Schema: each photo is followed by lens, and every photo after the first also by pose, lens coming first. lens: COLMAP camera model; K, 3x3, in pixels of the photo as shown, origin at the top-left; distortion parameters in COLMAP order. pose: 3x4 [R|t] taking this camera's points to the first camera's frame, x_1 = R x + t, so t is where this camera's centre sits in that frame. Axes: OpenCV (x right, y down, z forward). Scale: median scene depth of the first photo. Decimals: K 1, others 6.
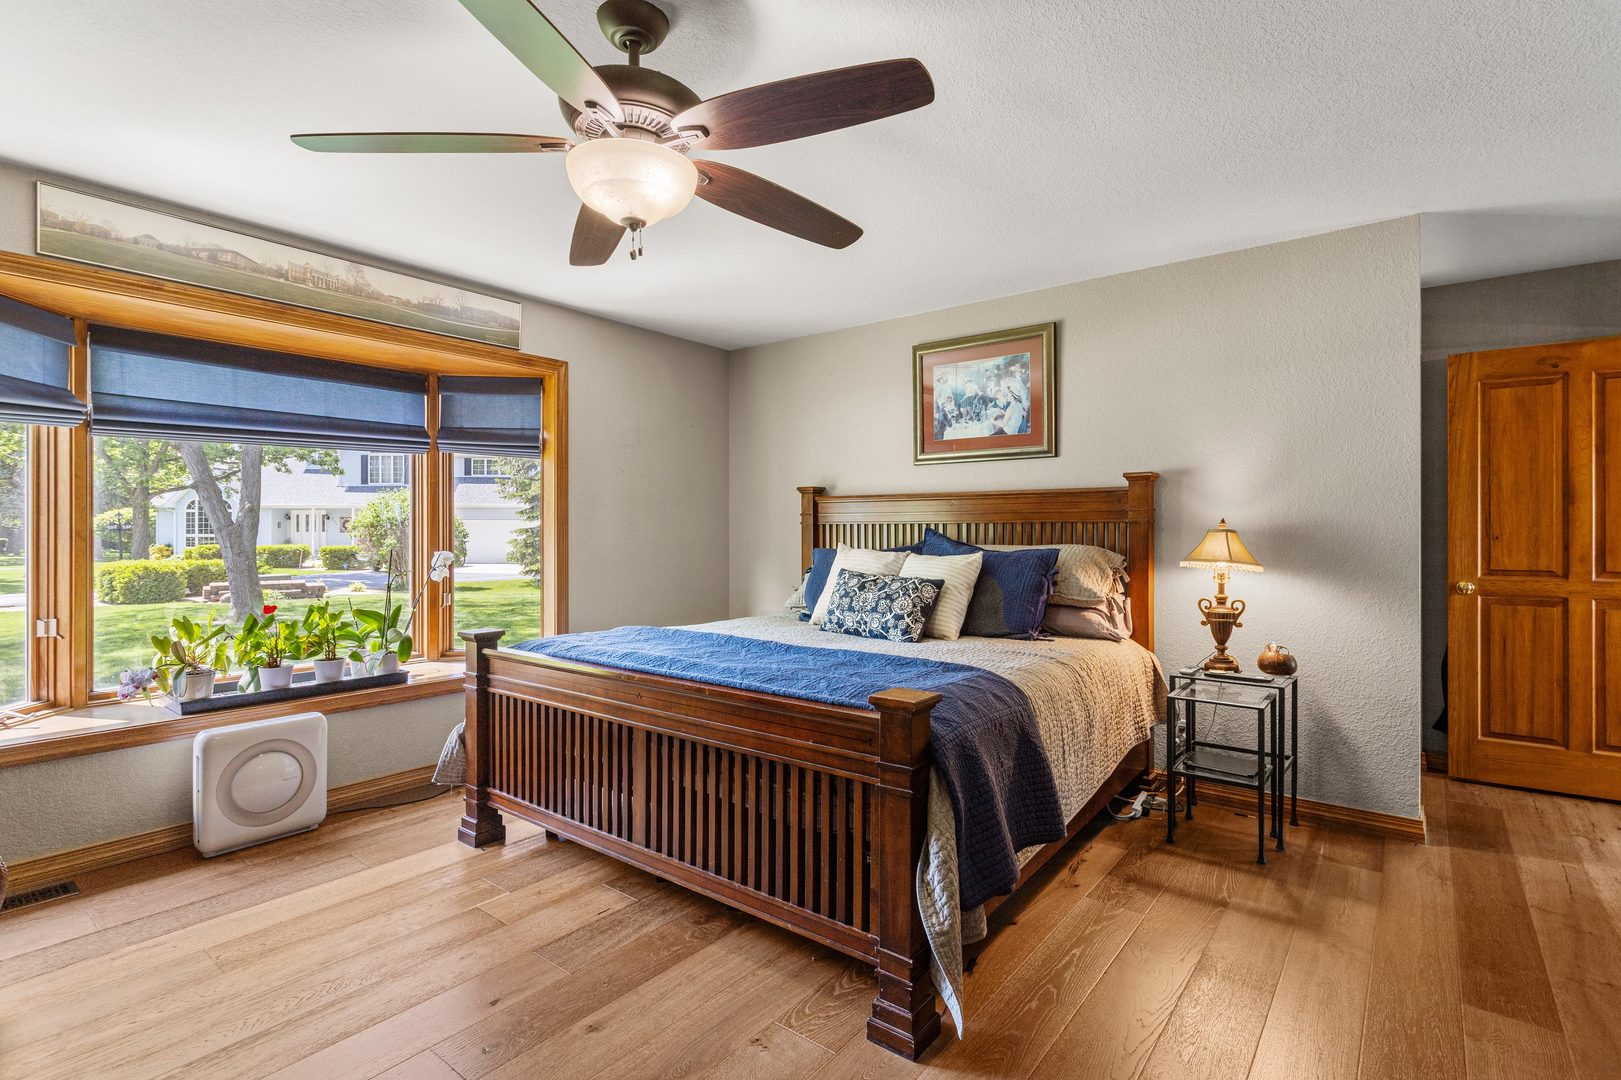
lens RADIAL K [[774.9, 0, 813.6], [0, 774.9, 532.1], [0, 0, 1]] dist [-0.002090, 0.000554]
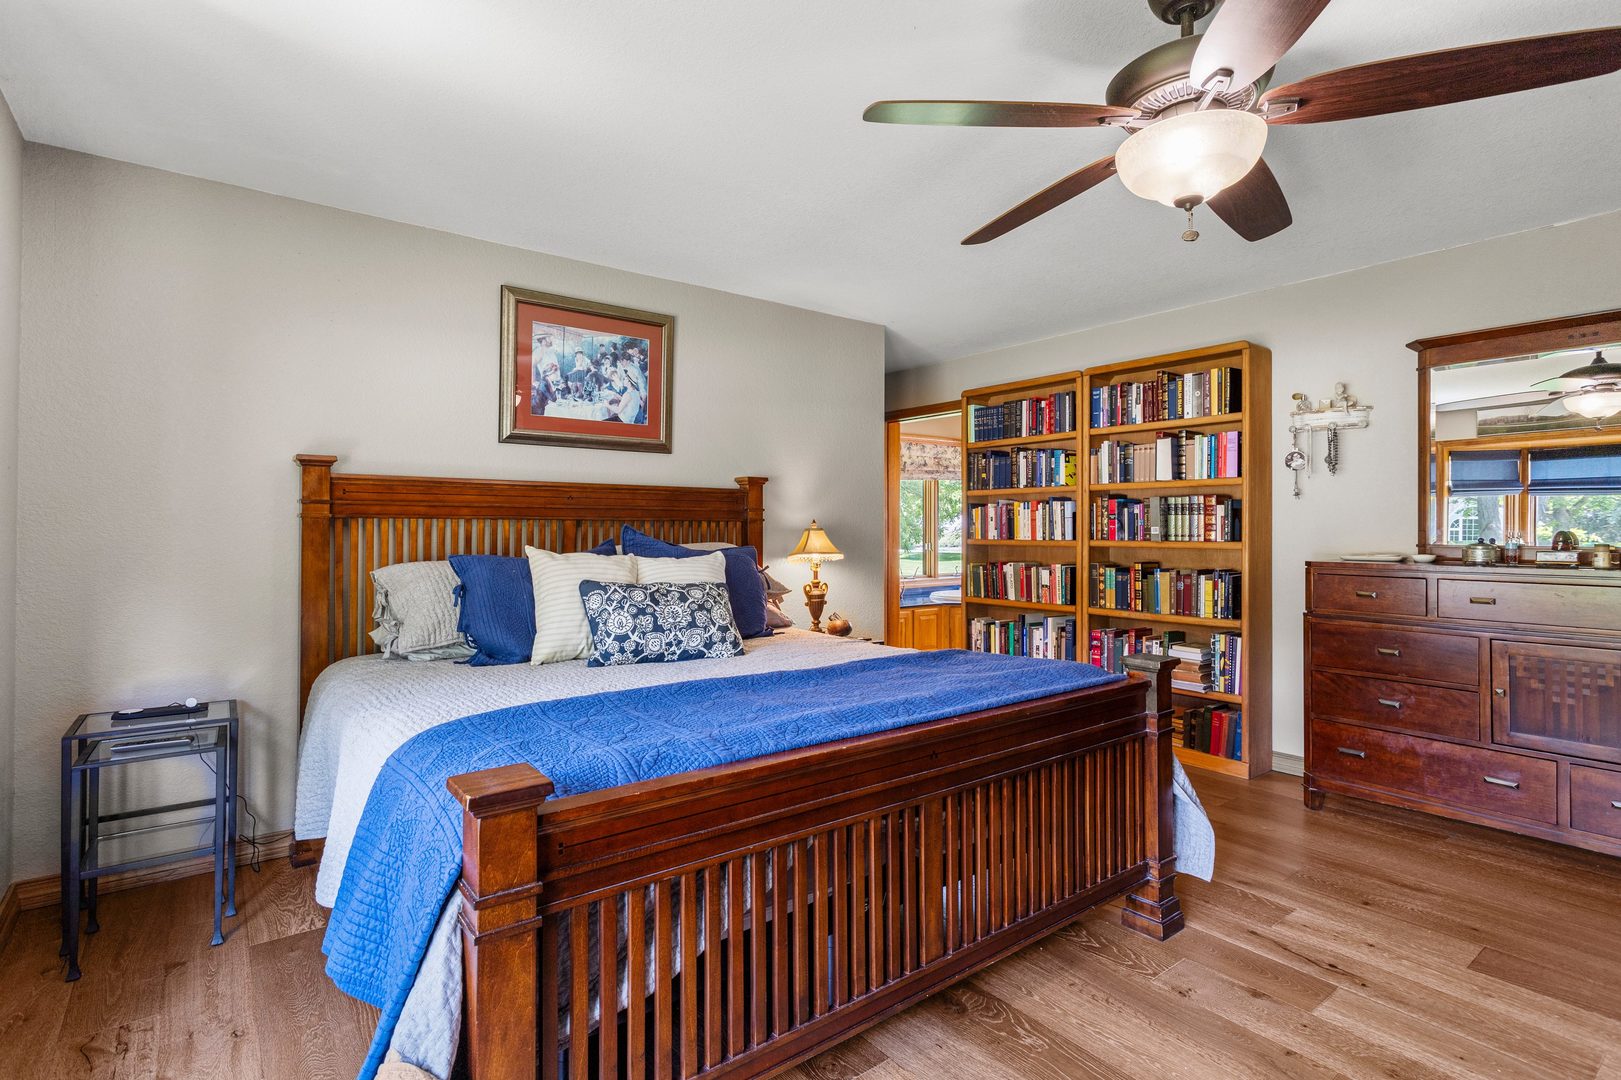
lens RADIAL K [[774.9, 0, 808.1], [0, 774.9, 540.8], [0, 0, 1]] dist [-0.002090, 0.000554]
pose [[0.273408, -0.014273, 0.961792, -0.584090], [-0.003053, 0.999872, 0.015706, -0.002745], [-0.961893, -0.007231, 0.273329, 0.560783]]
